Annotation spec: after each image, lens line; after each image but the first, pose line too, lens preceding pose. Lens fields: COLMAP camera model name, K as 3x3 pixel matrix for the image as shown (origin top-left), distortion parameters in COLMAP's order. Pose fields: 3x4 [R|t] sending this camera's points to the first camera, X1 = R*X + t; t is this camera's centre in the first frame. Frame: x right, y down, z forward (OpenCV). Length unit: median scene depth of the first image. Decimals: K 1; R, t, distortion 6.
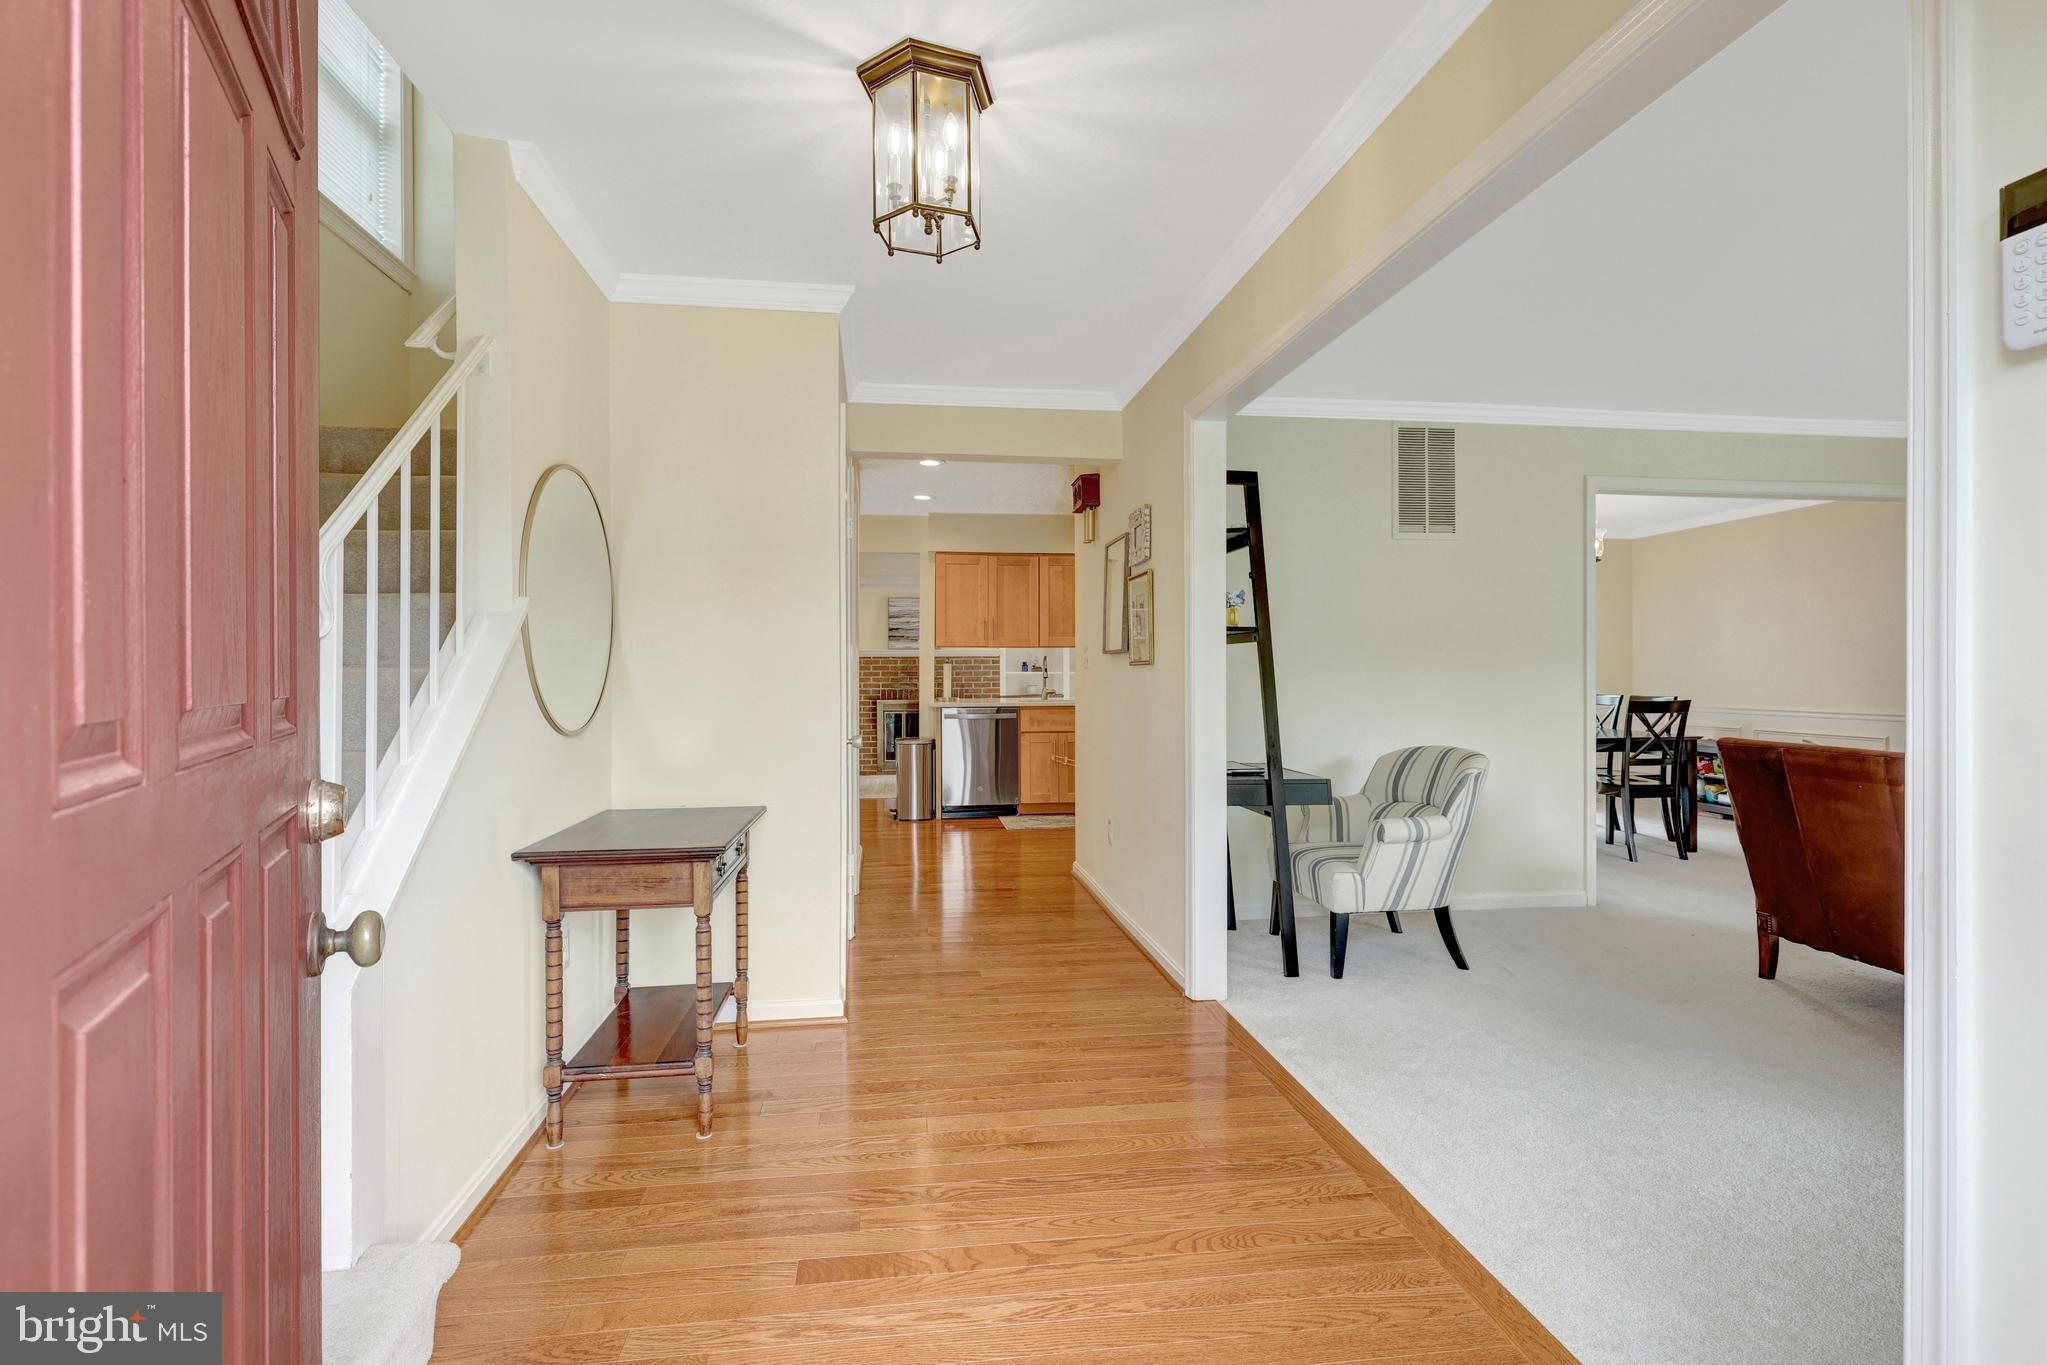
lens RADIAL K [[937.8, 0, 1022.0], [0, 937.8, 672.9], [0, 0, 1]] dist [0.004553, 0.000912]
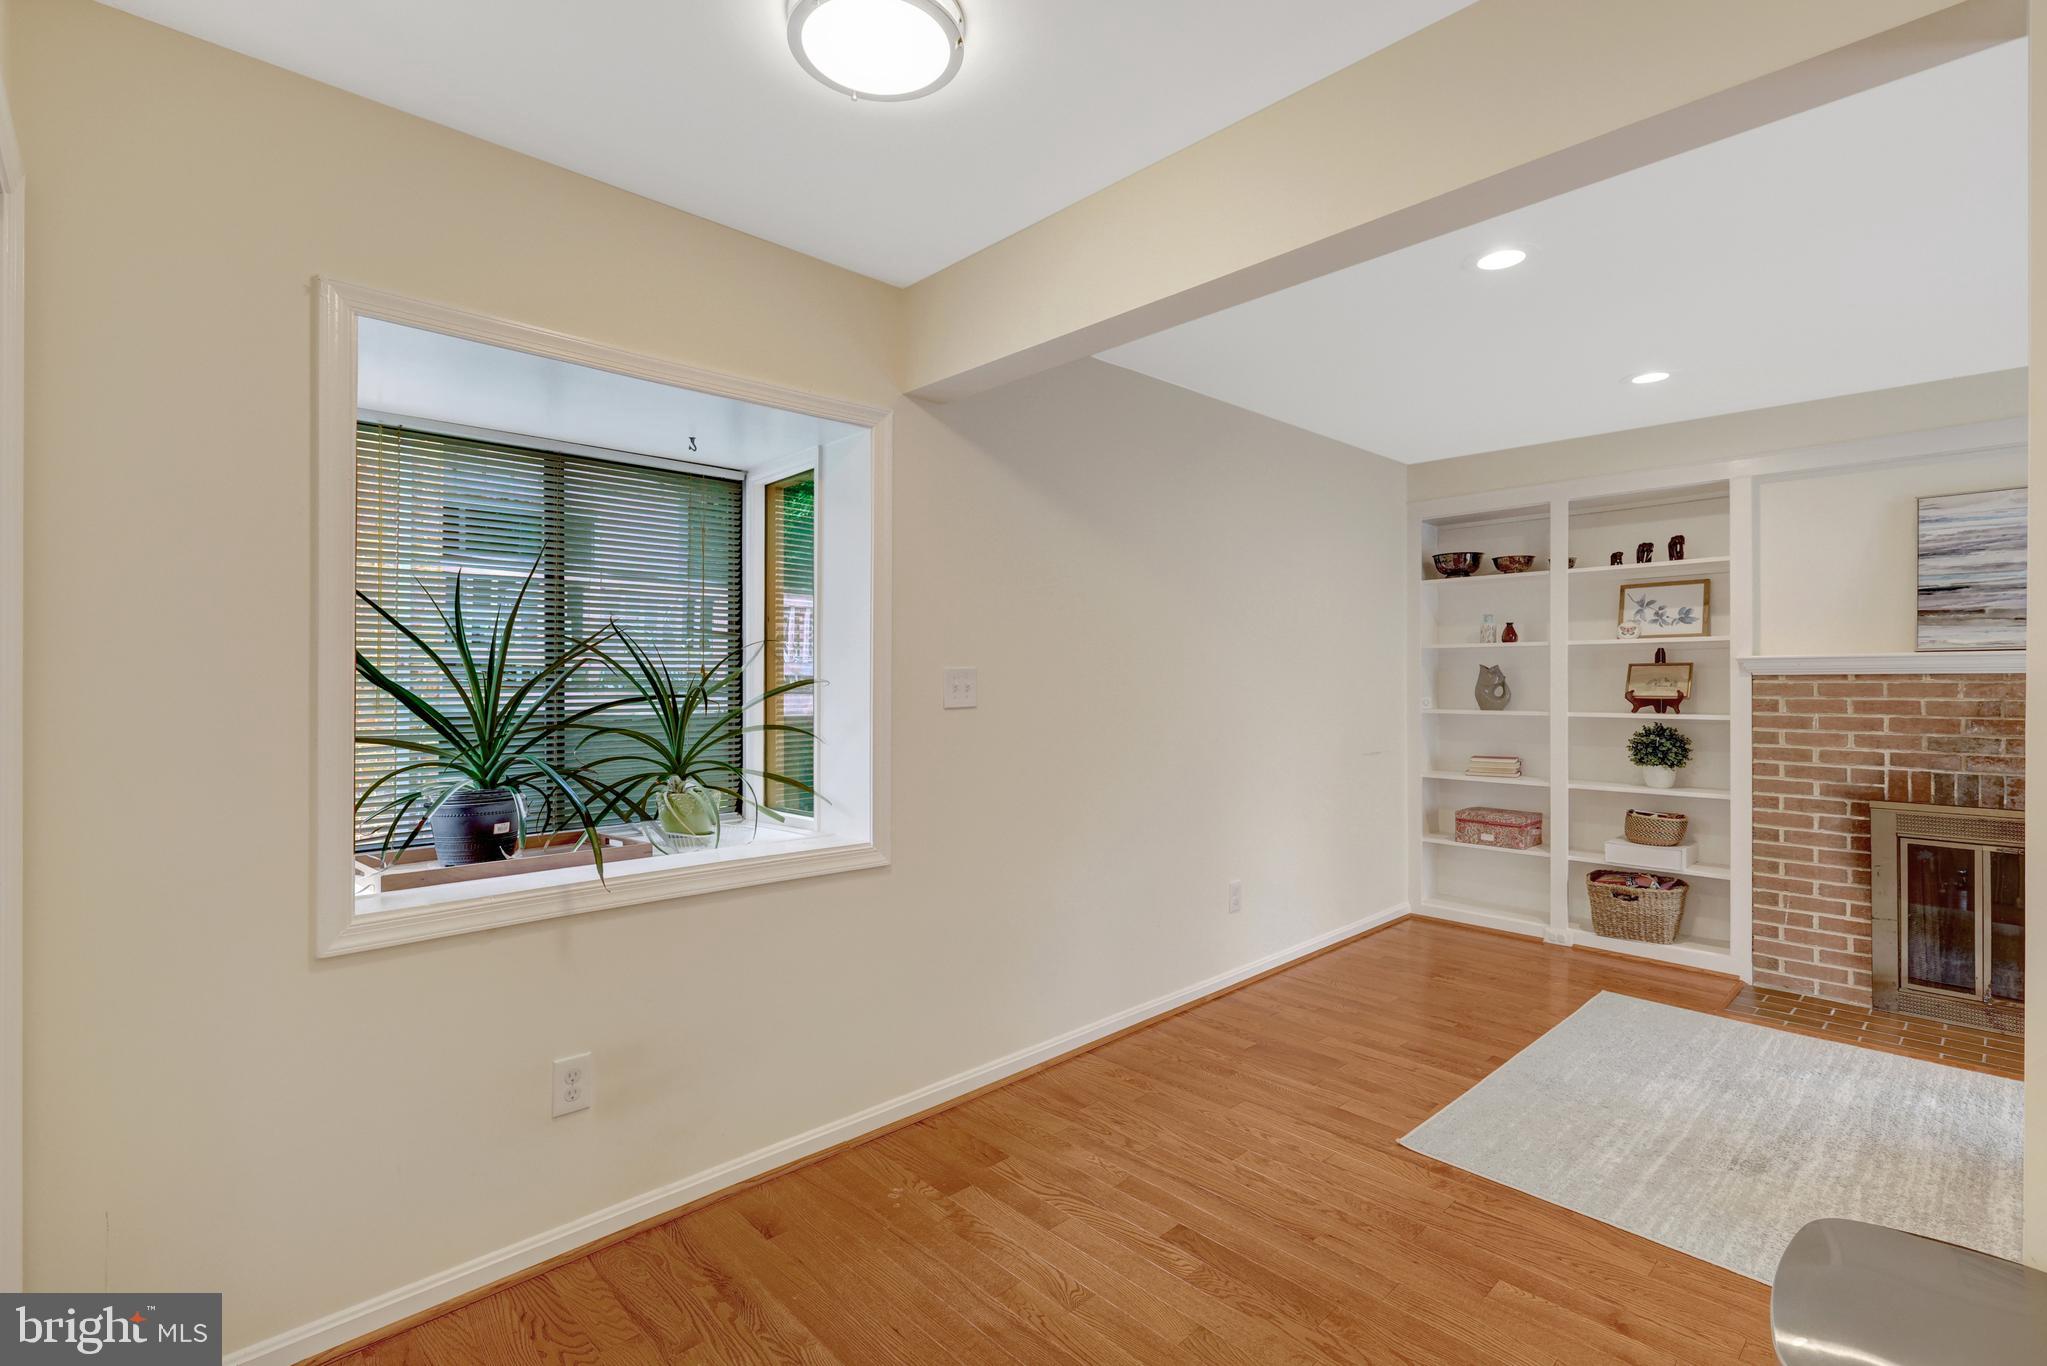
lens RADIAL K [[937.8, 0, 1027.6], [0, 937.8, 675.4], [0, 0, 1]] dist [0.004553, 0.000912]
pose [[0.583814, 0.000356, -0.811887, -0.289578], [-0.006945, 0.999966, -0.004556, -0.067835], [0.811858, 0.008298, 0.583796, 2.872961]]
